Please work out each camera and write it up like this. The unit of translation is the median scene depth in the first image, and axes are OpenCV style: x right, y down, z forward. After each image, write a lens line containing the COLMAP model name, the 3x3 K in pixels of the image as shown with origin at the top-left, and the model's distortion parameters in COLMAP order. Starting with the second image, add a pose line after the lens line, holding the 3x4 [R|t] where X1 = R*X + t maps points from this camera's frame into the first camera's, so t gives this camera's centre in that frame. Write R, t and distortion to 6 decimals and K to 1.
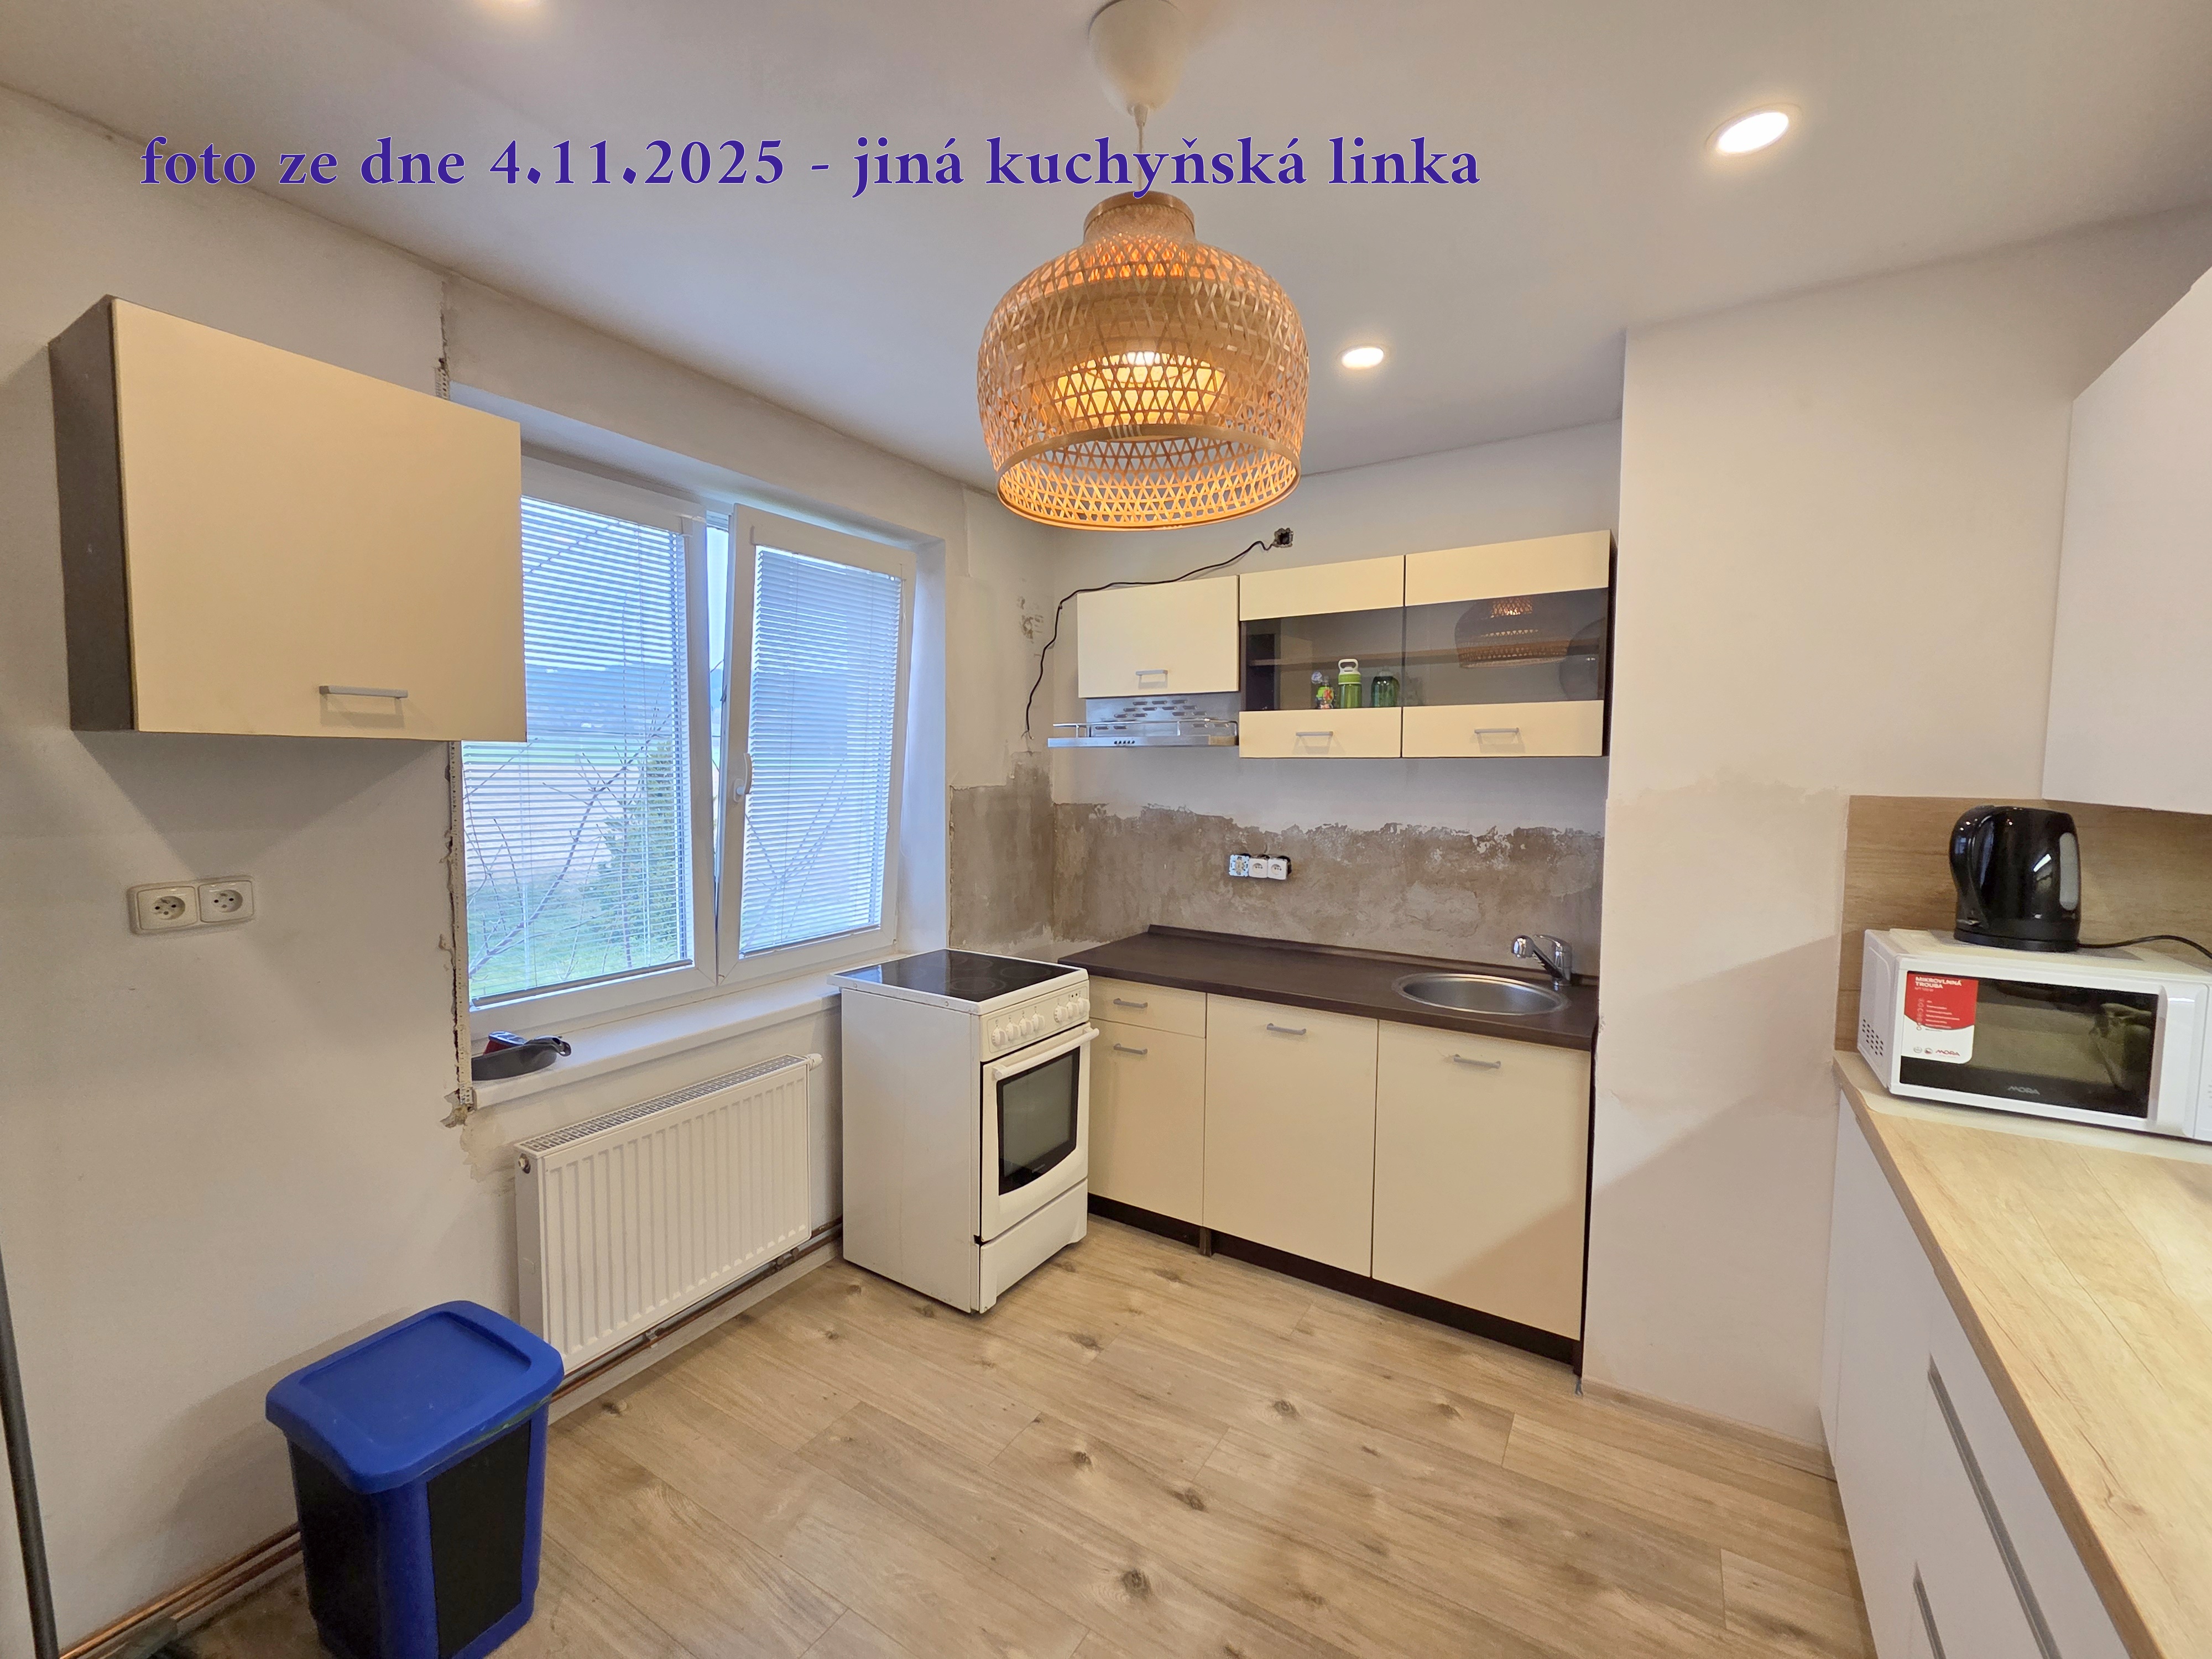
lens RADIAL K [[897.6, 0, 1110.8], [0, 897.6, 823.6], [0, 0, 1]] dist [0.001496, -0.000505]
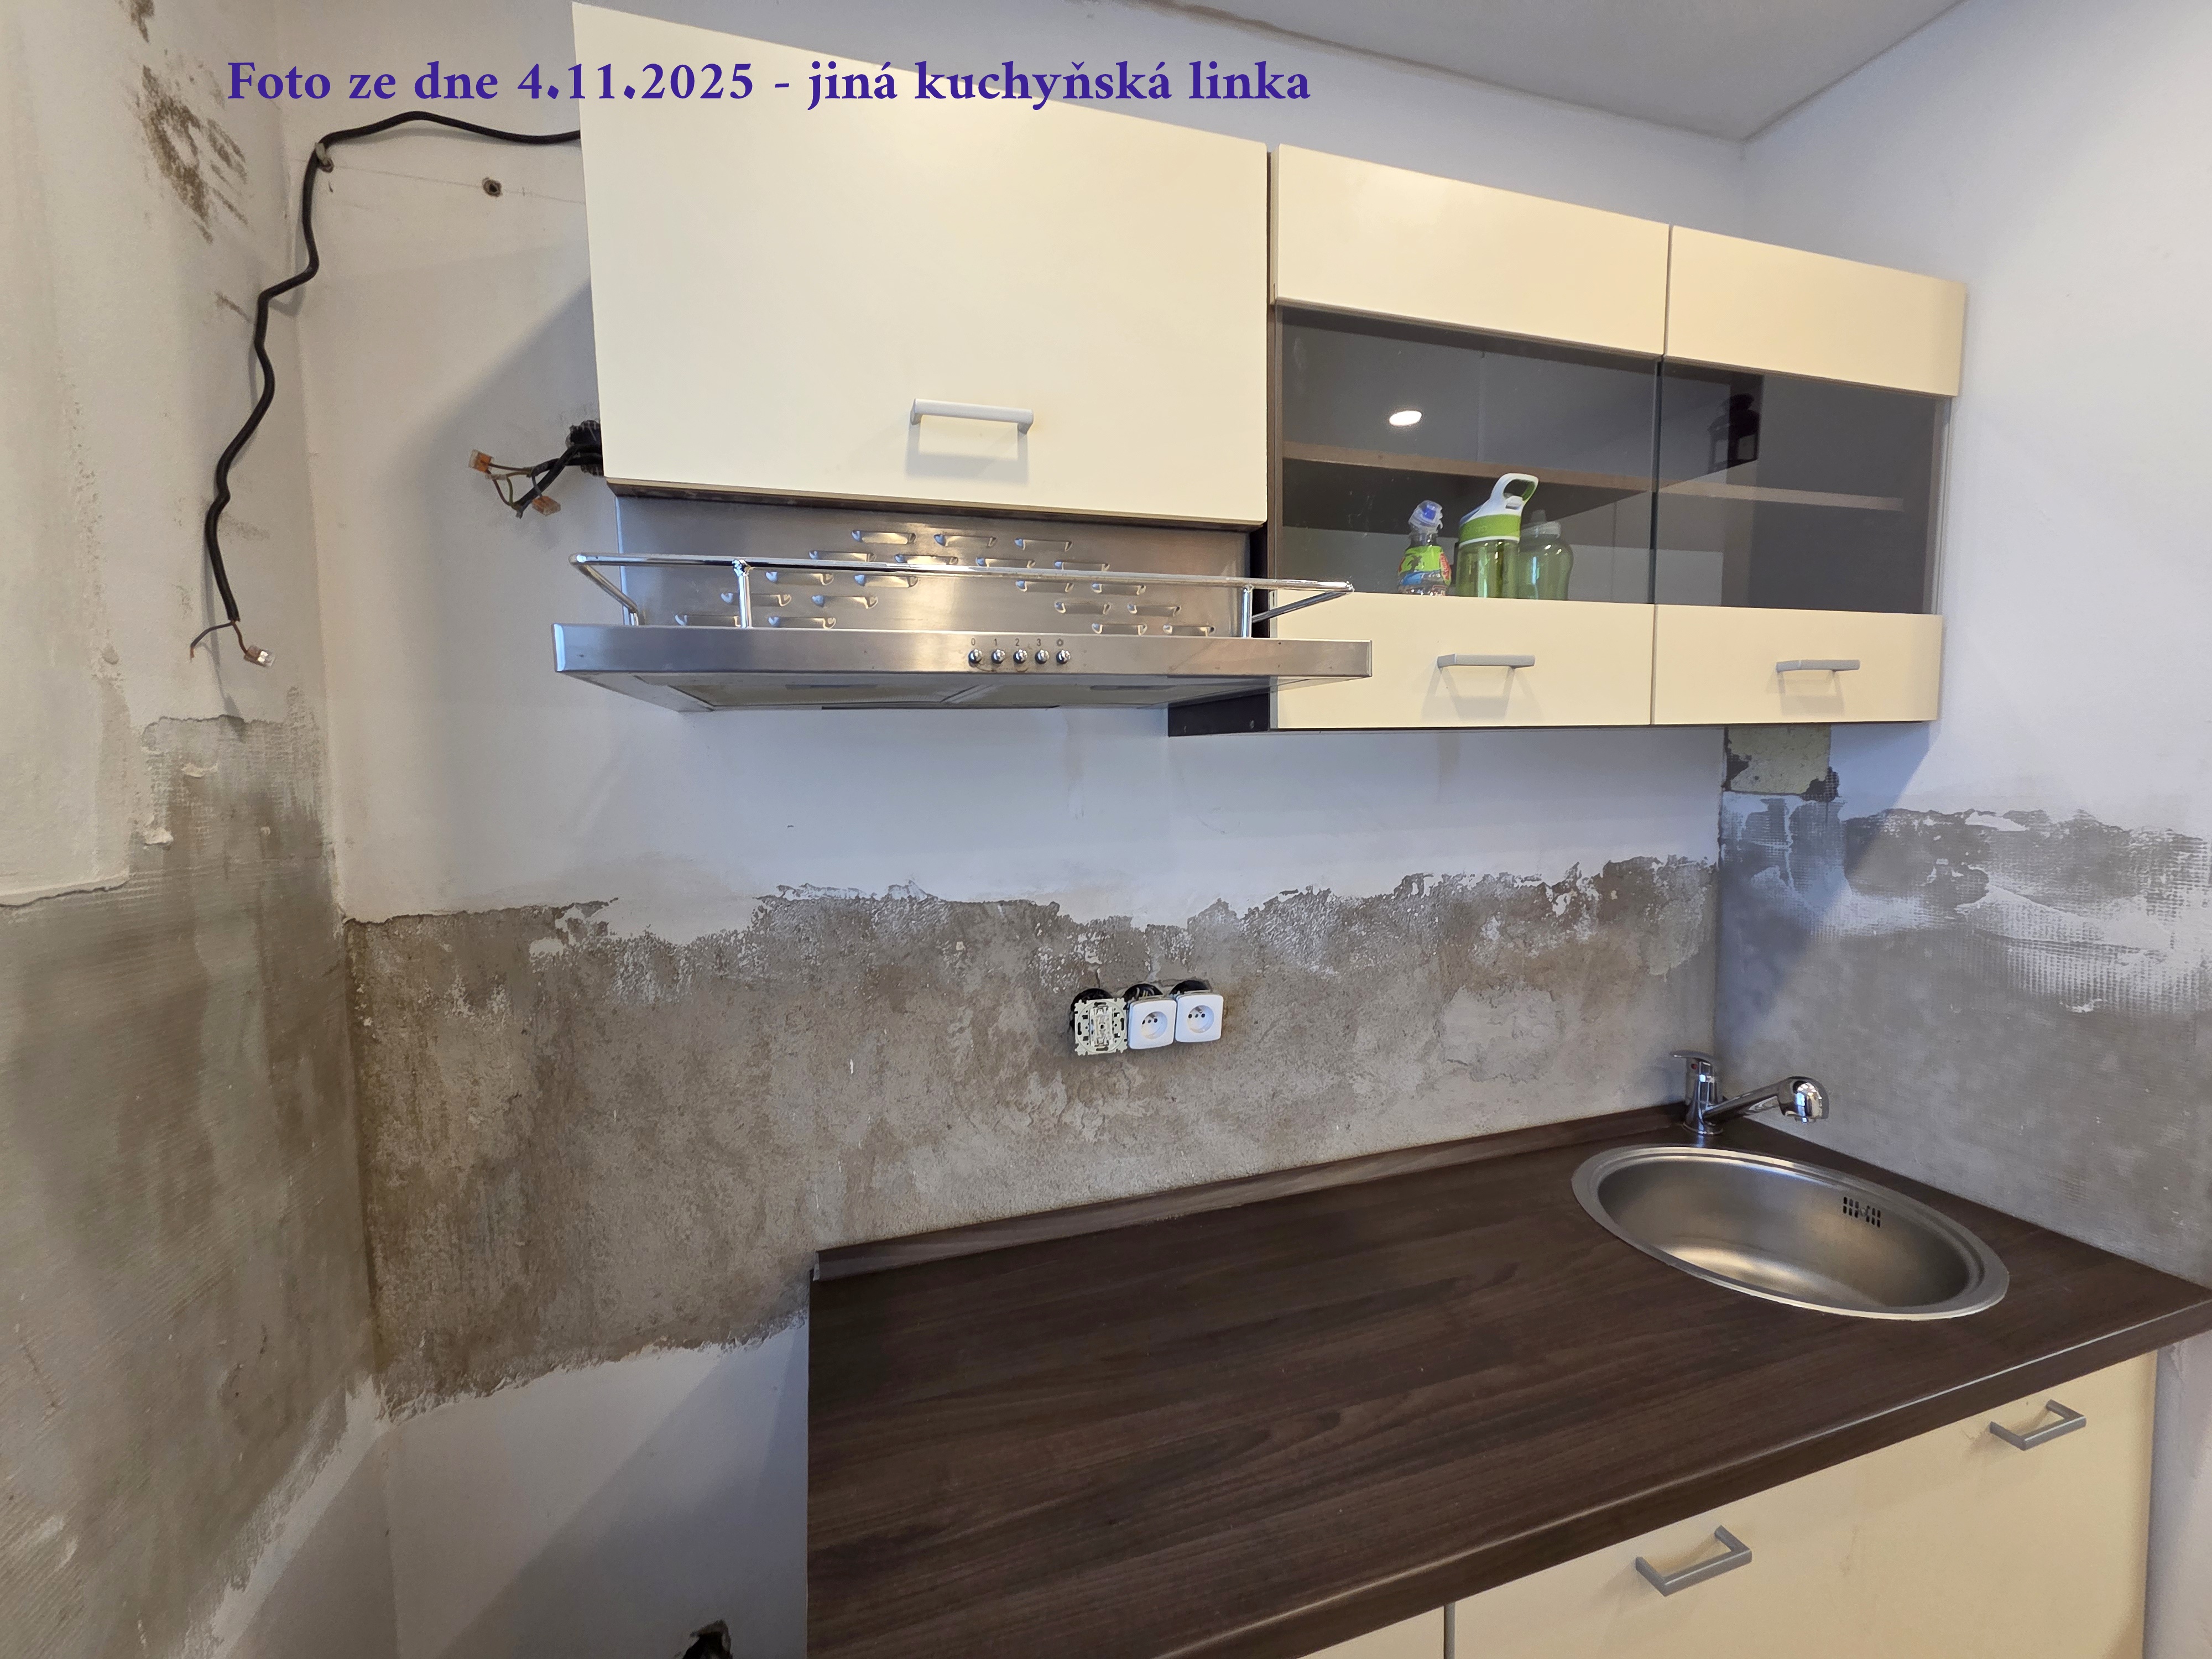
lens RADIAL K [[897.6, 0, 1107.0], [0, 897.6, 831.6], [0, 0, 1]] dist [0.001496, -0.000505]
pose [[0.649484, -0.074080, 0.756758, -0.137723], [0.074925, 0.996634, 0.033258, -0.048170], [-0.756674, 0.035099, 0.652849, 0.774037]]
